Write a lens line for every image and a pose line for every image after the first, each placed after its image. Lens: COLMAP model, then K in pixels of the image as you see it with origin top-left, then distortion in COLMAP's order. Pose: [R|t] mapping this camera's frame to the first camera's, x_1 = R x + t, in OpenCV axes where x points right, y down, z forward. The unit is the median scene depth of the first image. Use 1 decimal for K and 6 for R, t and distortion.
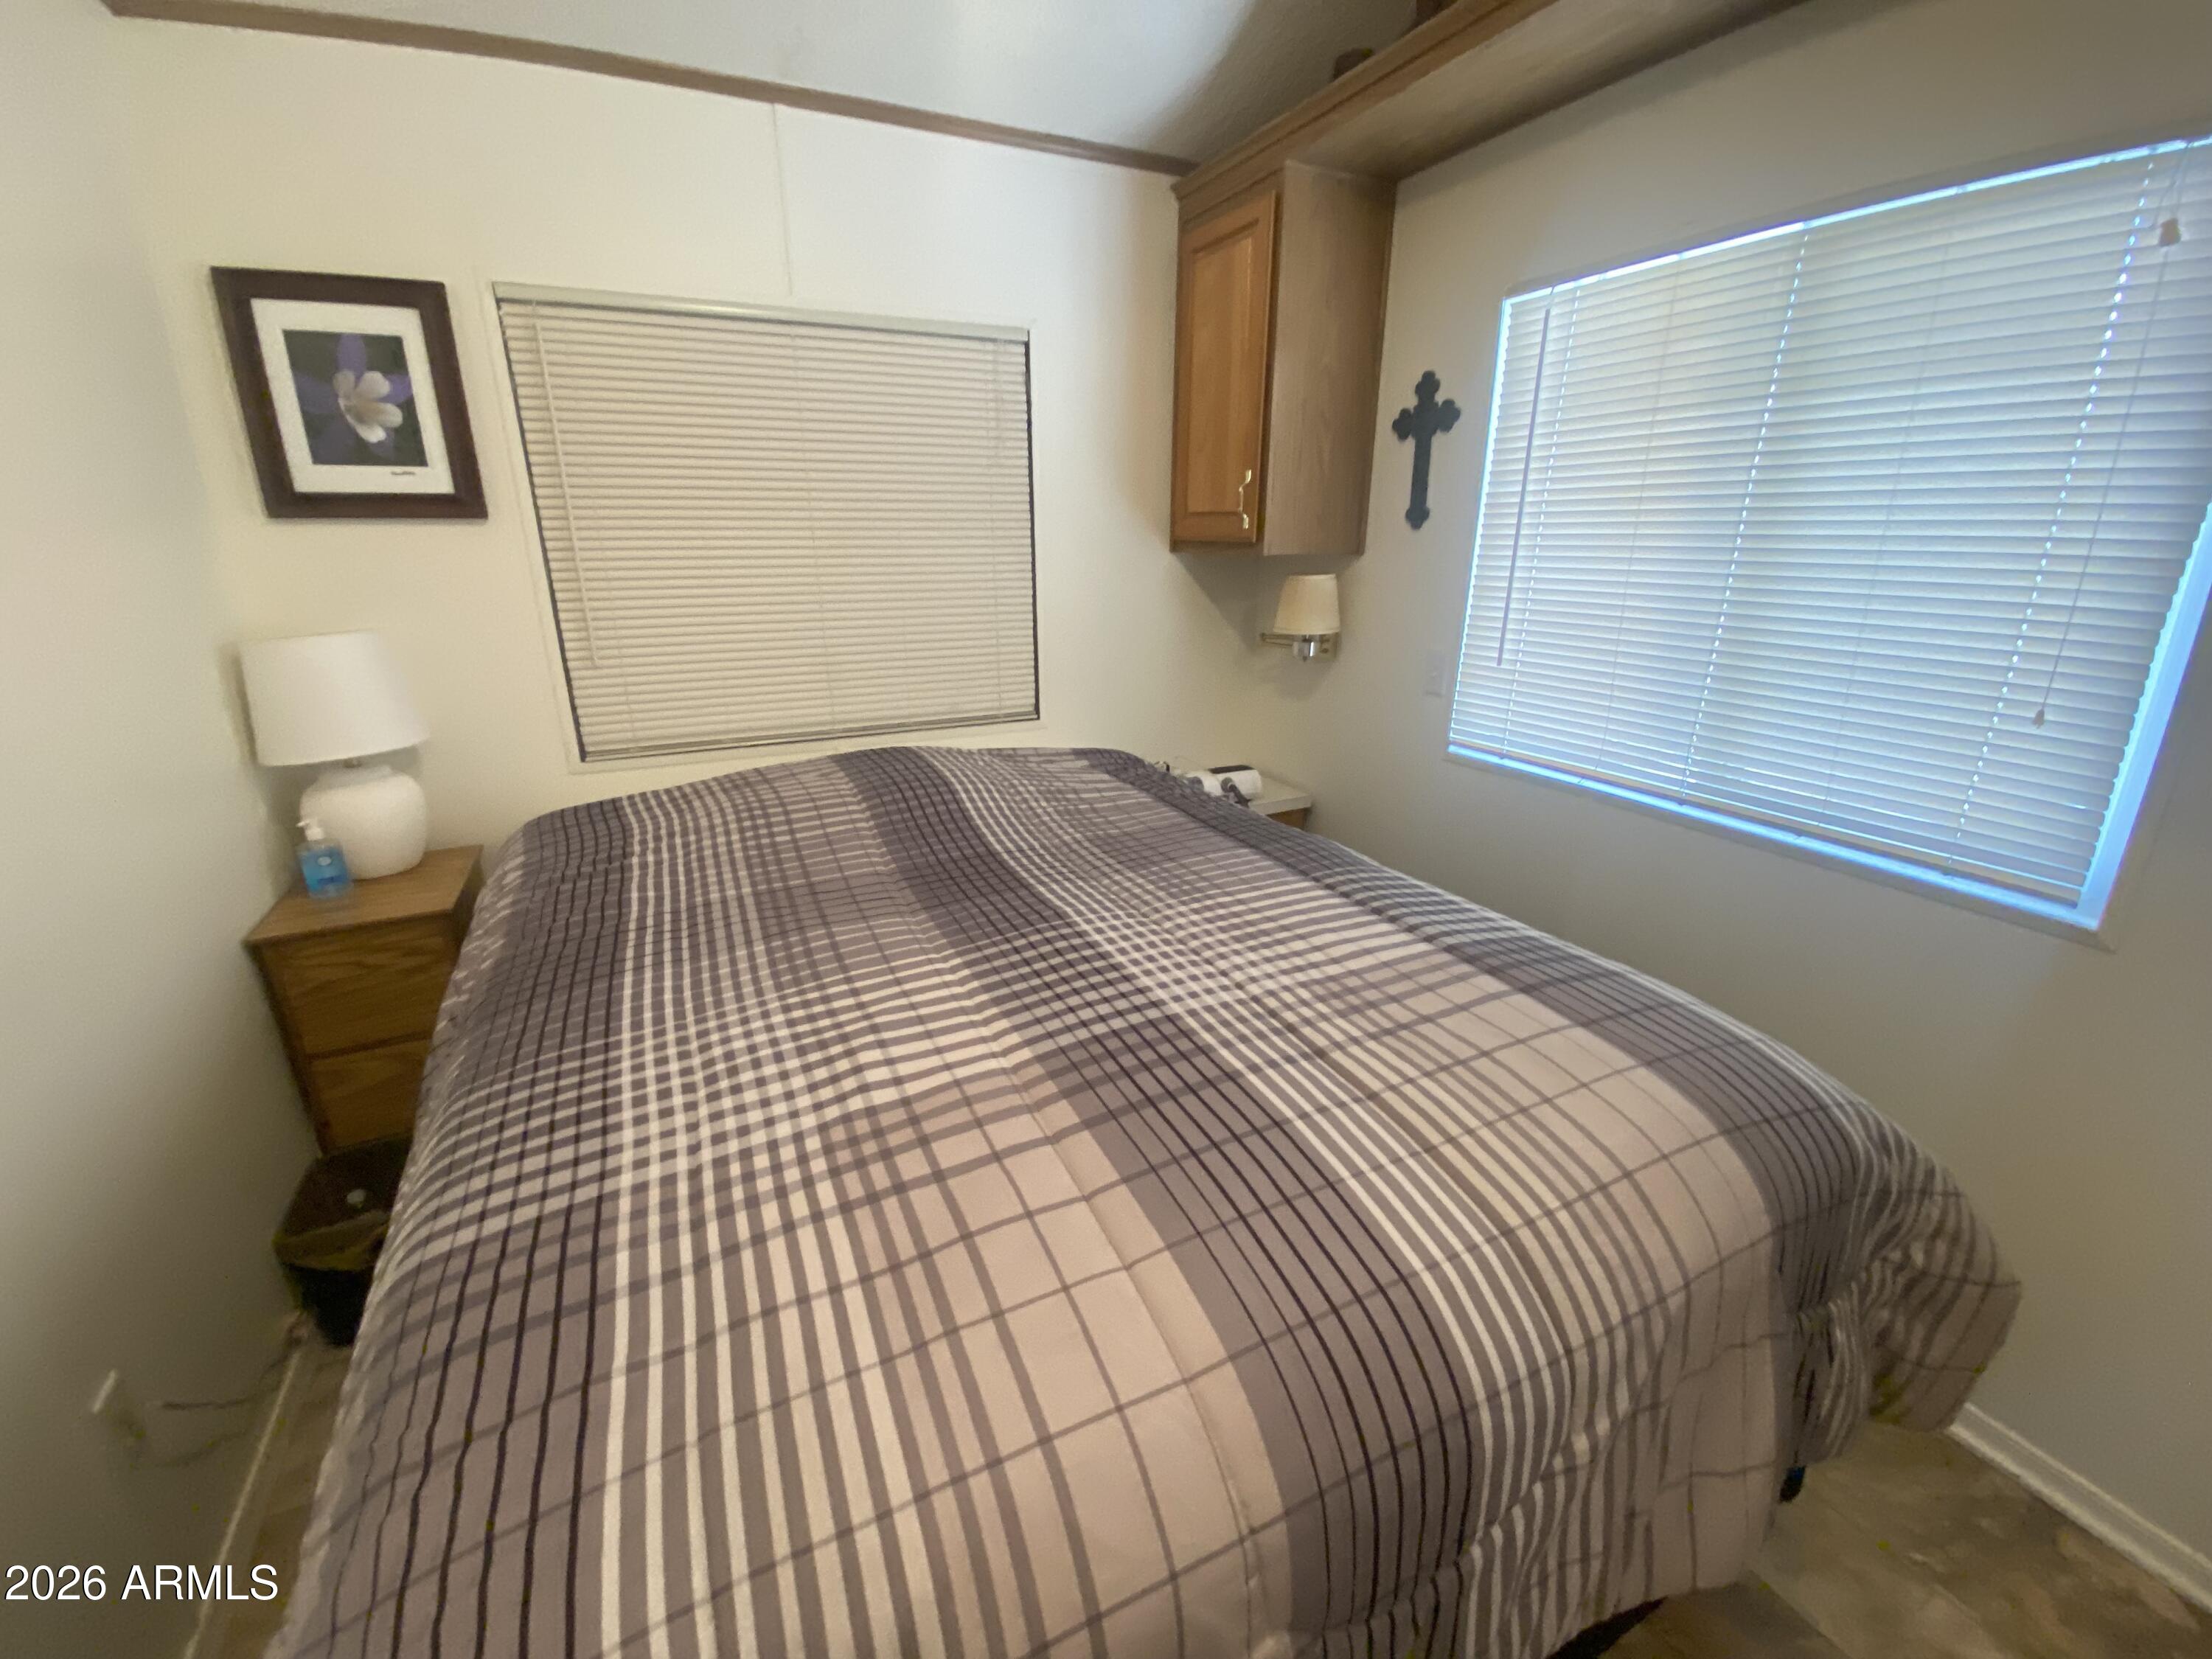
lens RADIAL K [[888.1, 0, 1100.2], [0, 888.1, 826.5], [0, 0, 1]] dist [0.018349, -0.018342]
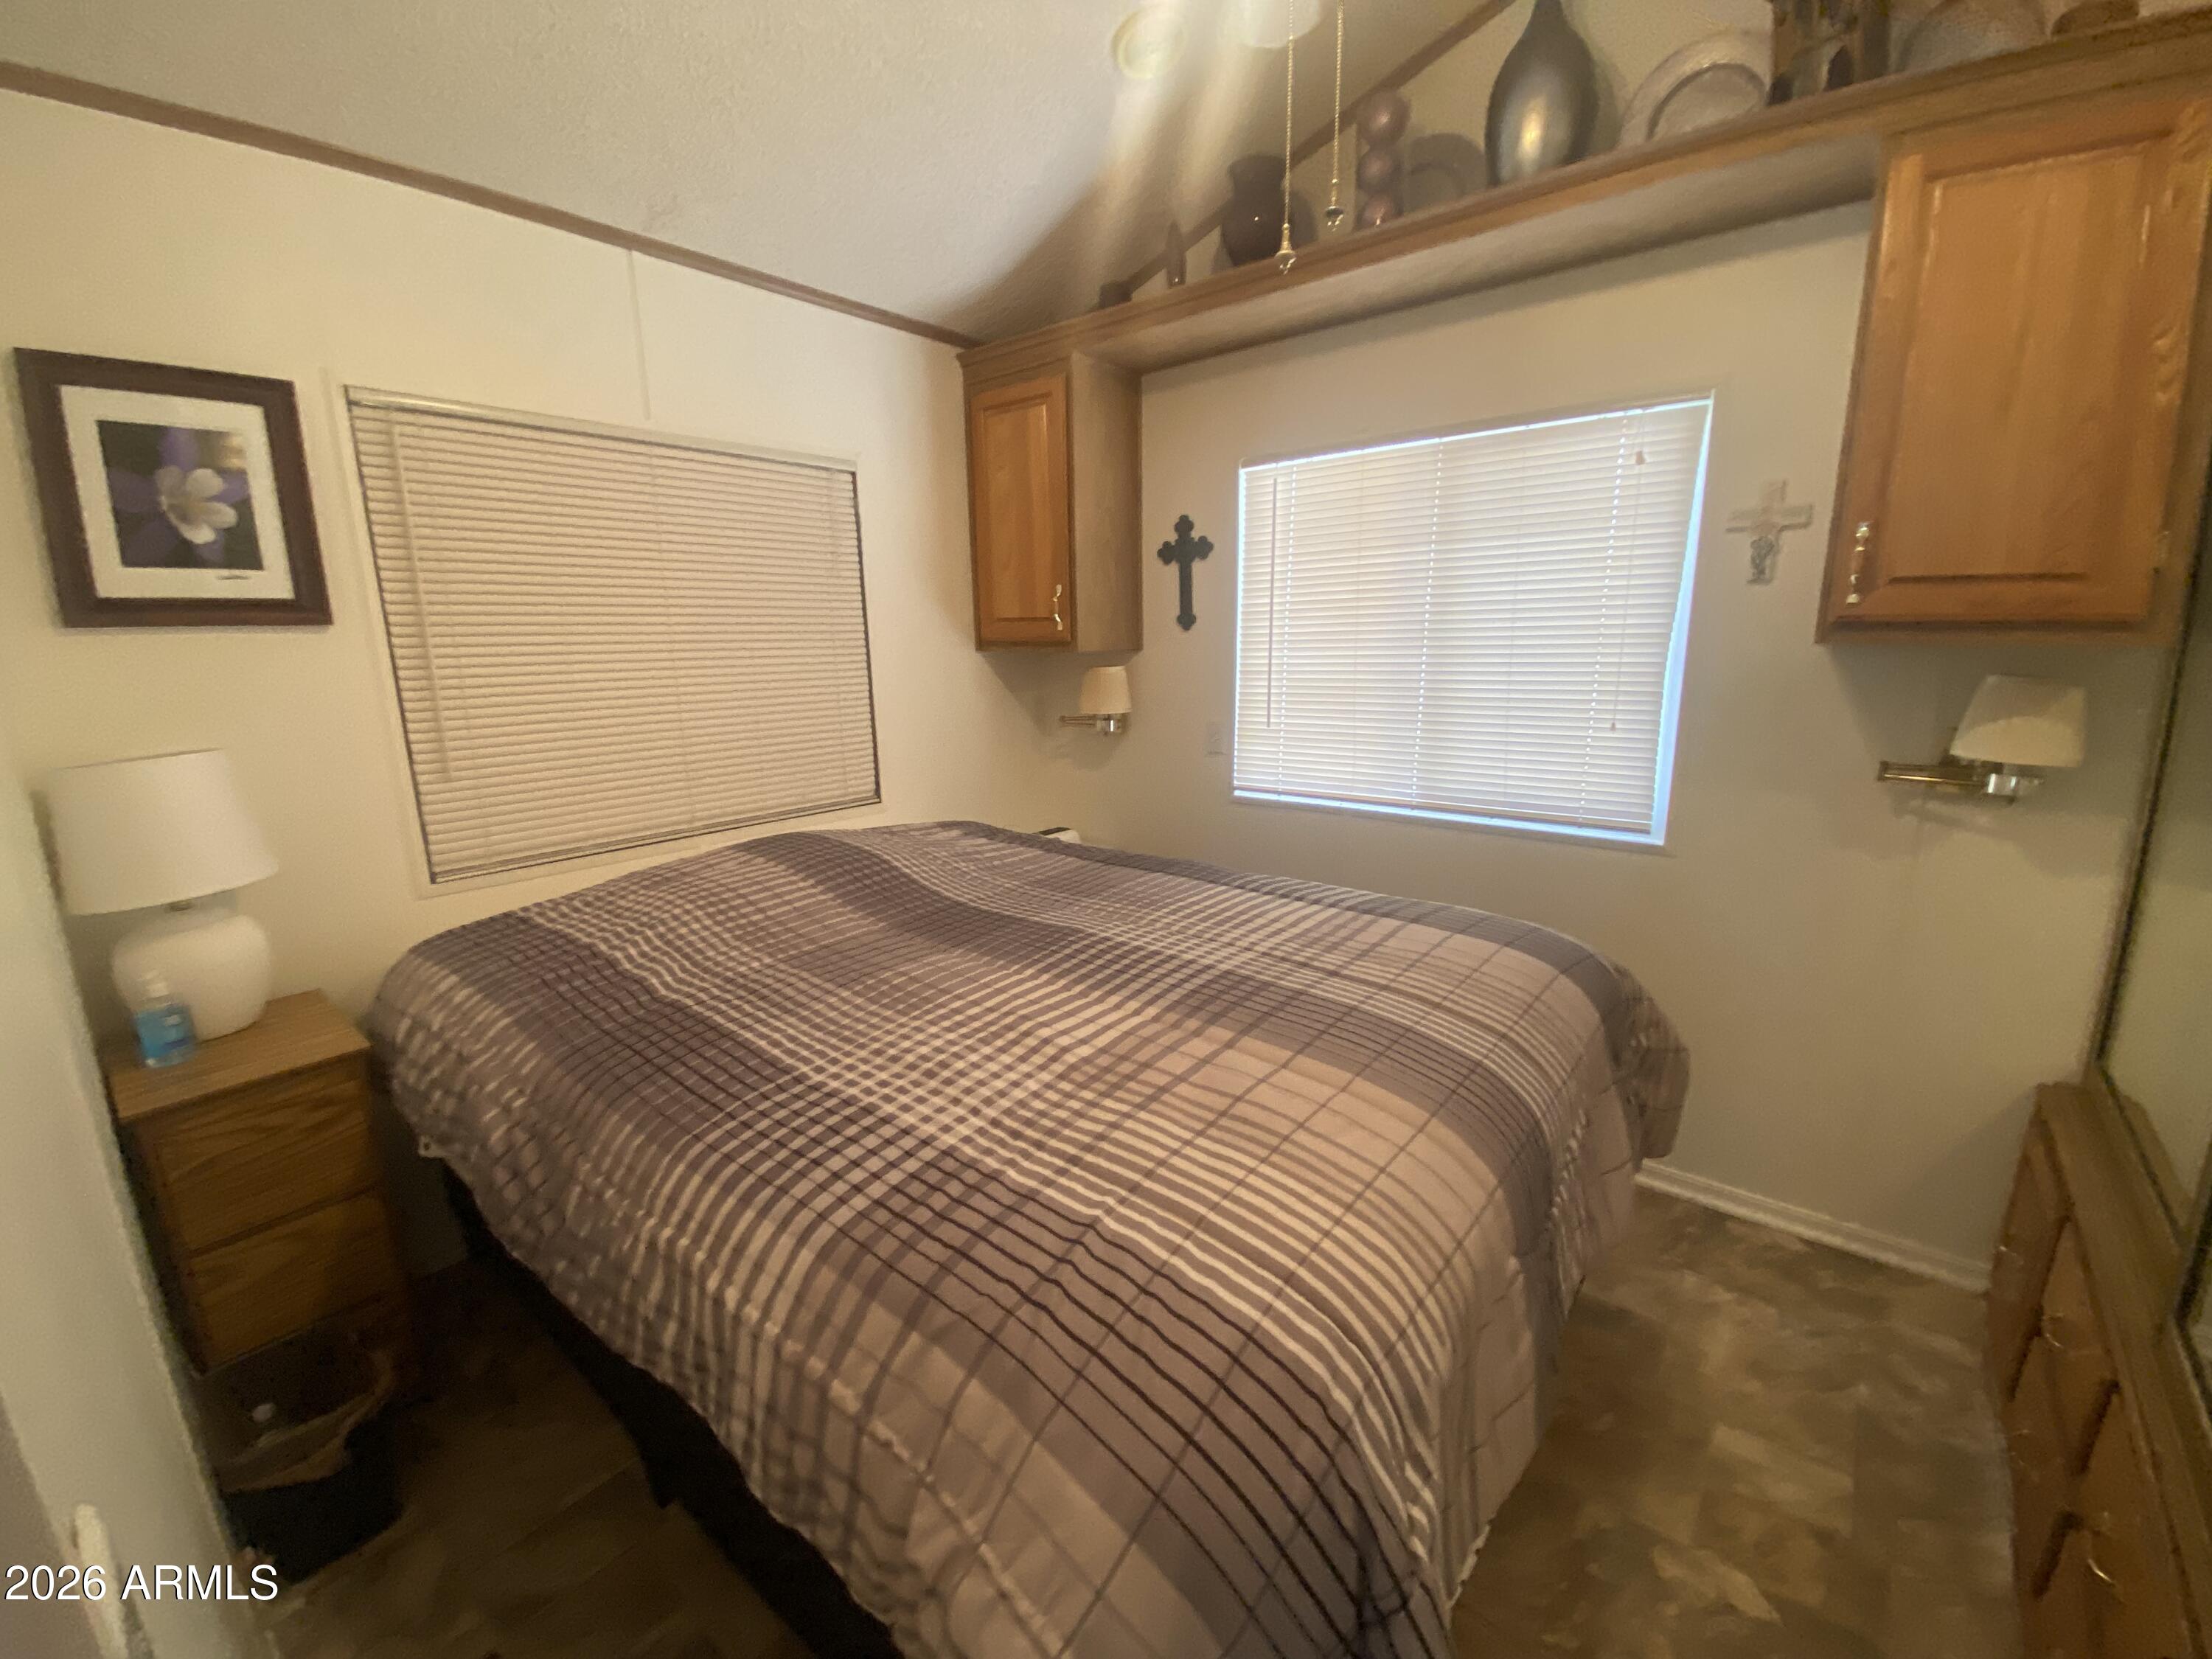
lens RADIAL K [[888.5, 0, 1096.7], [0, 888.5, 825.6], [0, 0, 1]] dist [0.019891, -0.019935]
pose [[0.913876, -0.095668, 0.394561, -0.557011], [0.140265, 0.986397, -0.085713, 0.074910], [-0.380993, 0.133674, 0.914864, -0.176849]]
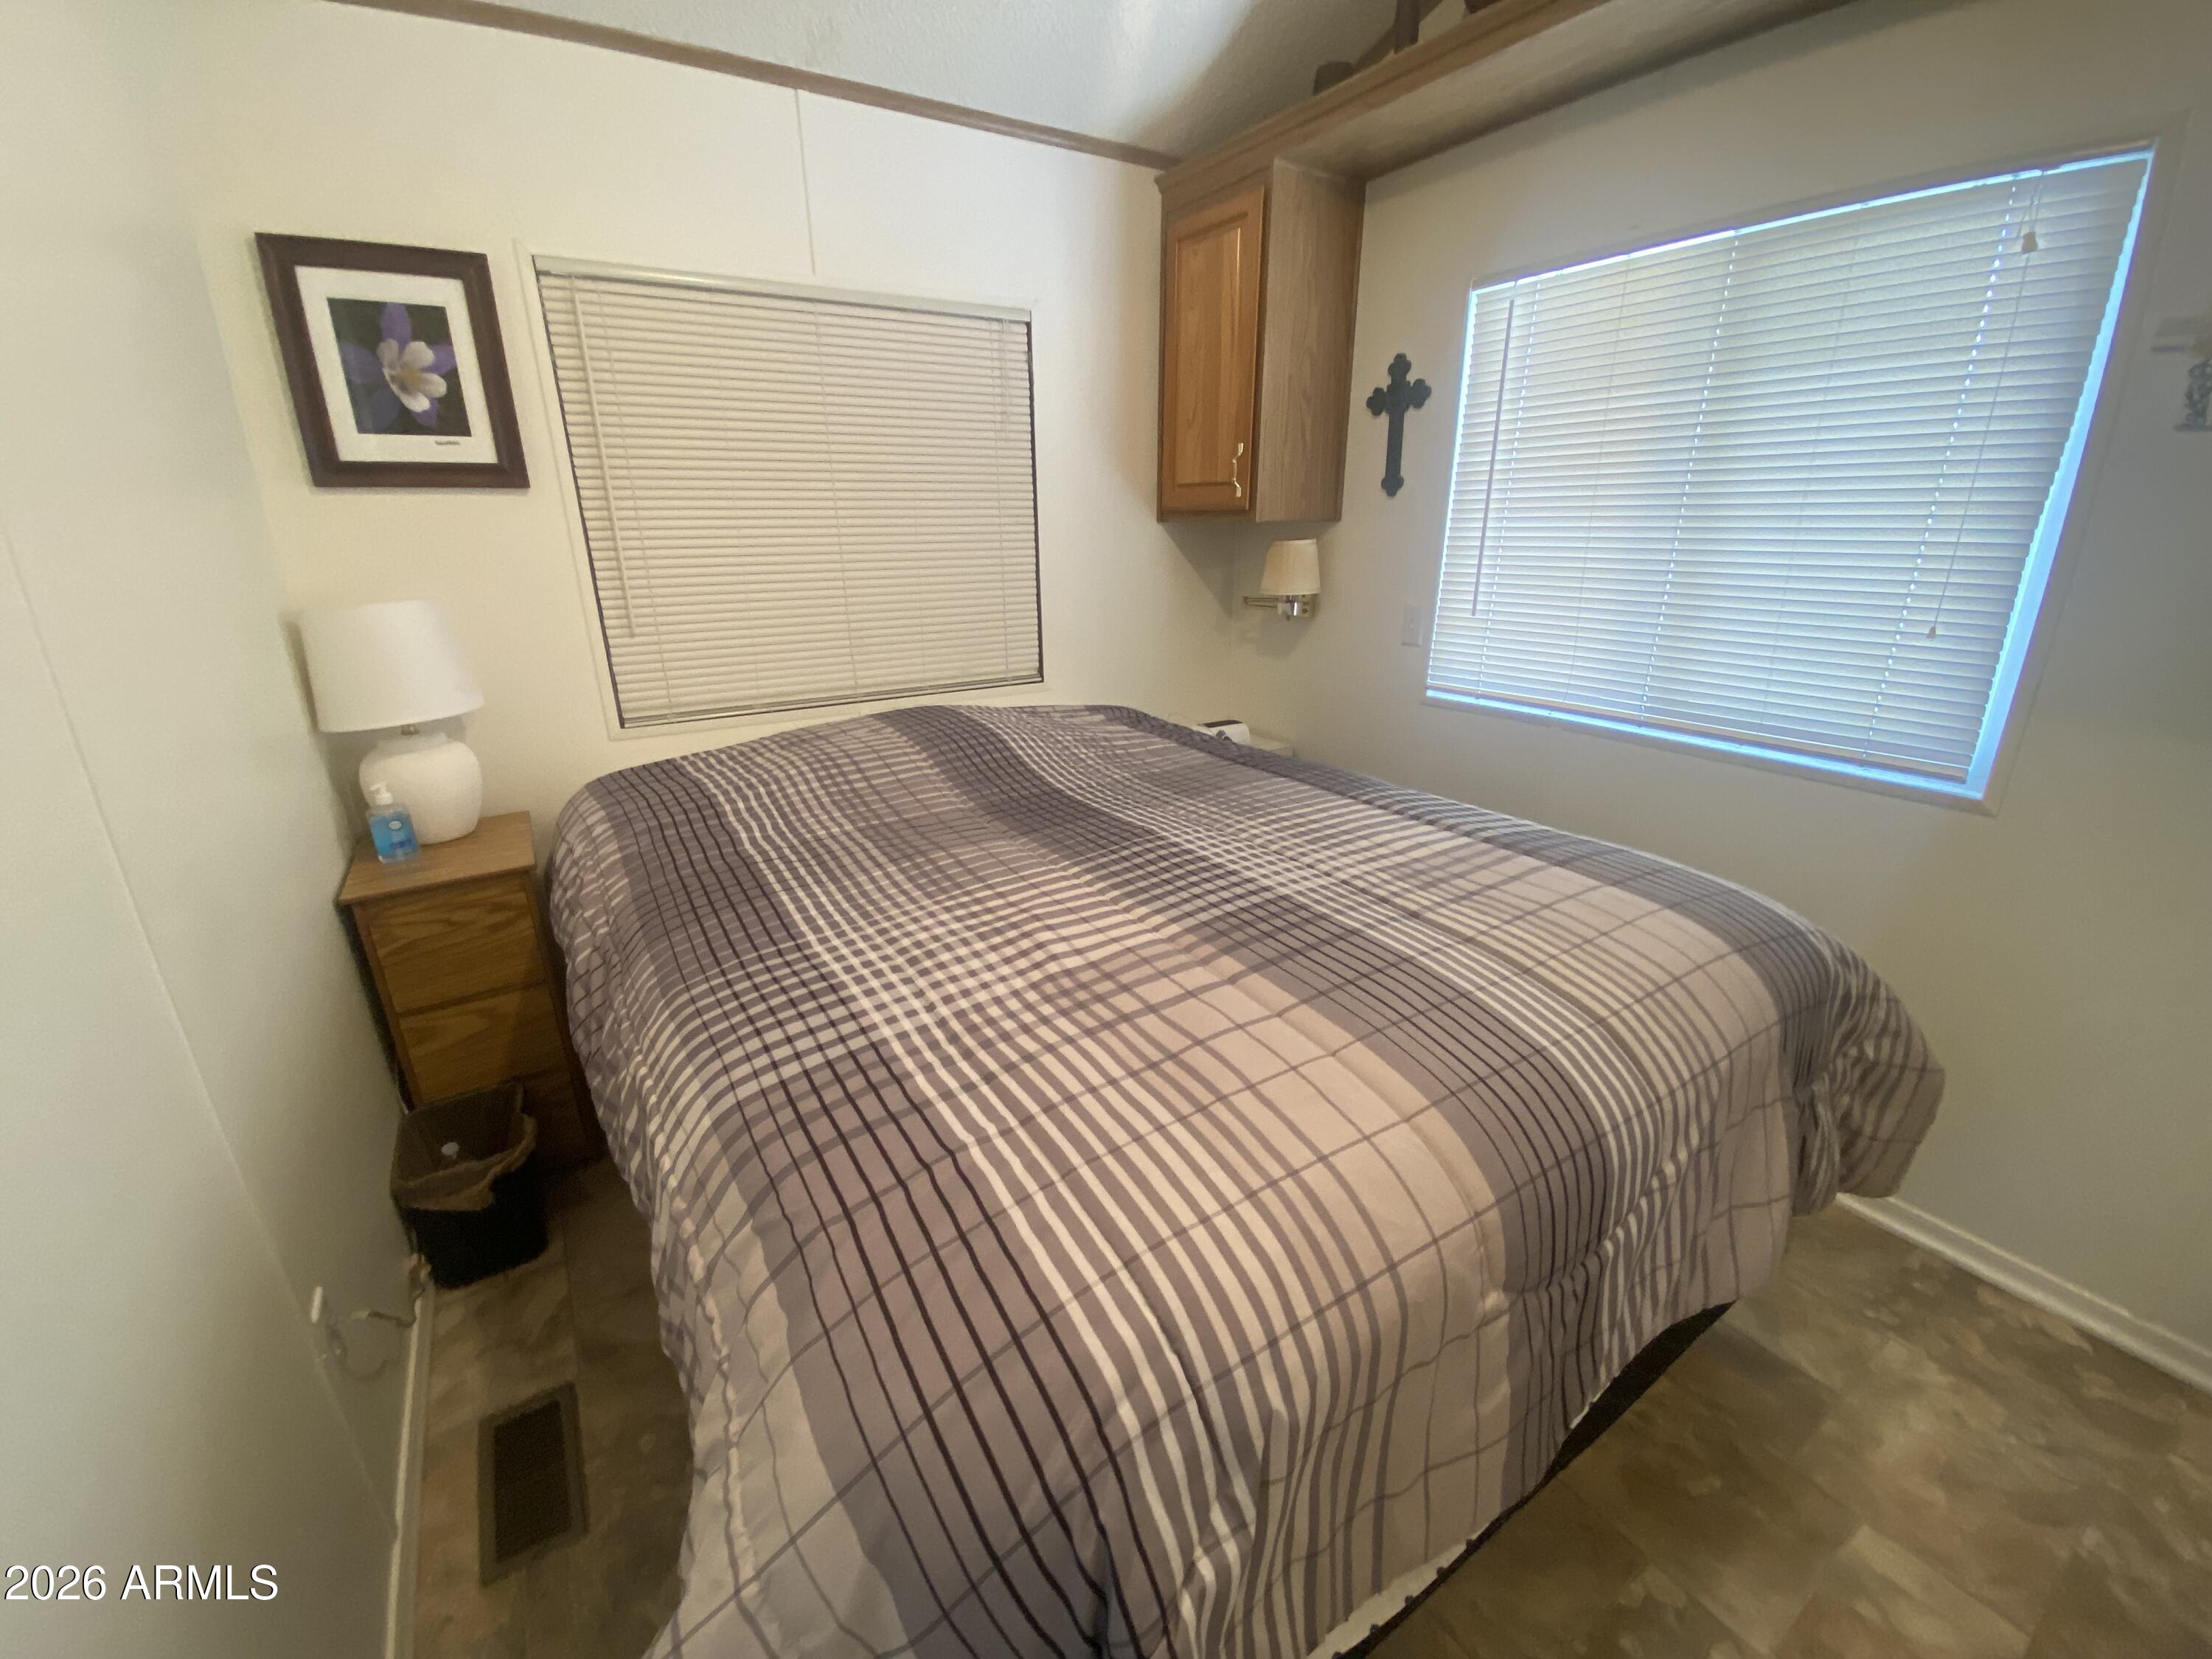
lens RADIAL K [[888.5, 0, 1096.7], [0, 888.5, 825.6], [0, 0, 1]] dist [0.019891, -0.019935]
pose [[0.993965, -0.042190, 0.101255, -0.257738], [0.041085, 0.999071, 0.012975, 0.085821], [-0.101709, -0.008737, 0.994776, -0.136450]]
